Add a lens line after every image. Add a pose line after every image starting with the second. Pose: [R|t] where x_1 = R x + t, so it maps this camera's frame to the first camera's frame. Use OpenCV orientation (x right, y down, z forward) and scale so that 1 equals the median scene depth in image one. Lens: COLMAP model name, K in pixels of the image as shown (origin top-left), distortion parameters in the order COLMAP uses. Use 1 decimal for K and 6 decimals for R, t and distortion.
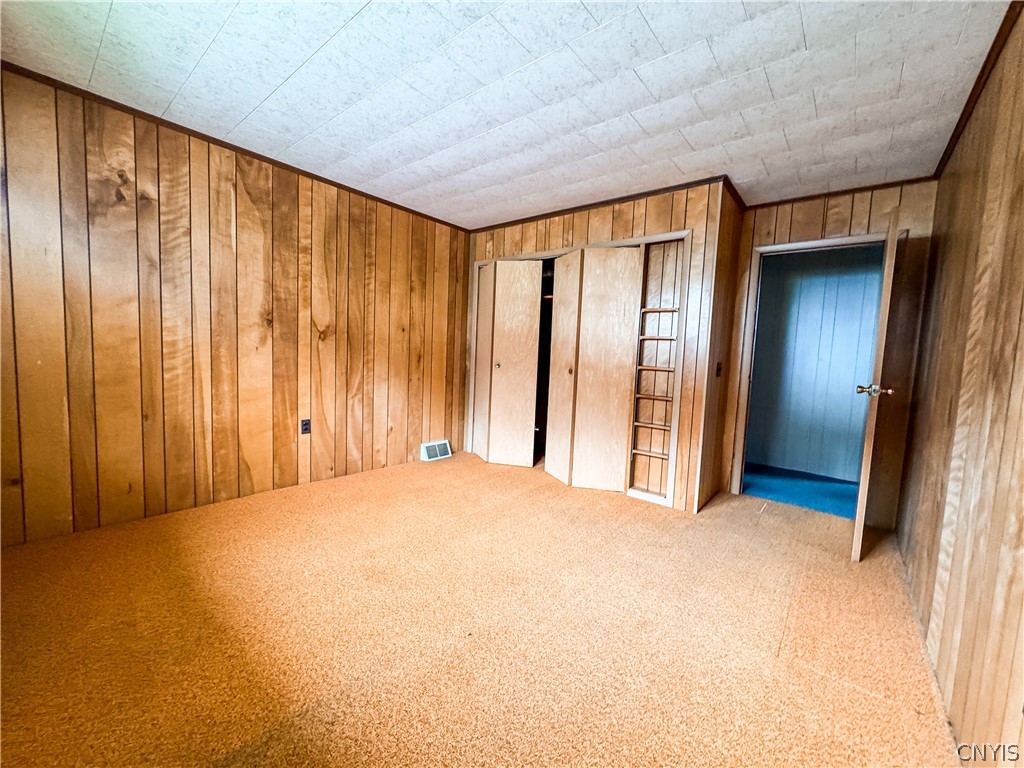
lens RADIAL K [[409.3, 0, 510.3], [0, 409.3, 383.8], [0, 0, 1]] dist [-0.002957, 0.000611]
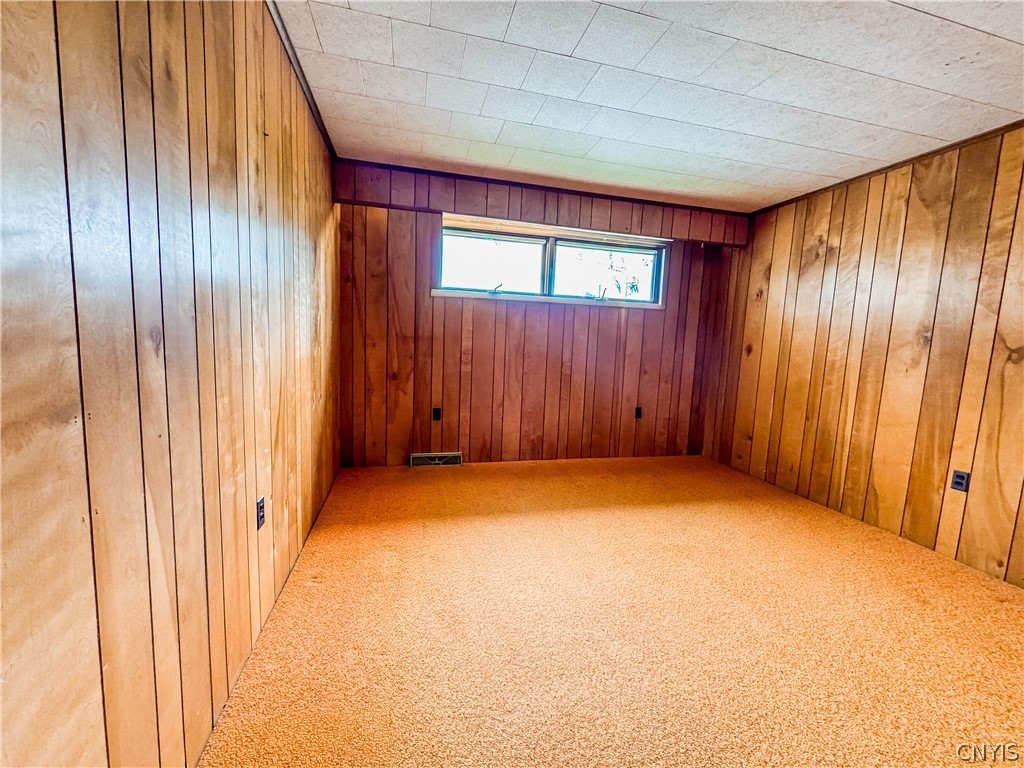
lens RADIAL K [[409.3, 0, 510.3], [0, 409.3, 383.8], [0, 0, 1]] dist [-0.002957, 0.000611]
pose [[-0.586883, 0.018610, -0.809458, 0.645066], [-0.135548, 0.983368, 0.120885, -0.050957], [0.798245, 0.180666, -0.574600, 0.875217]]
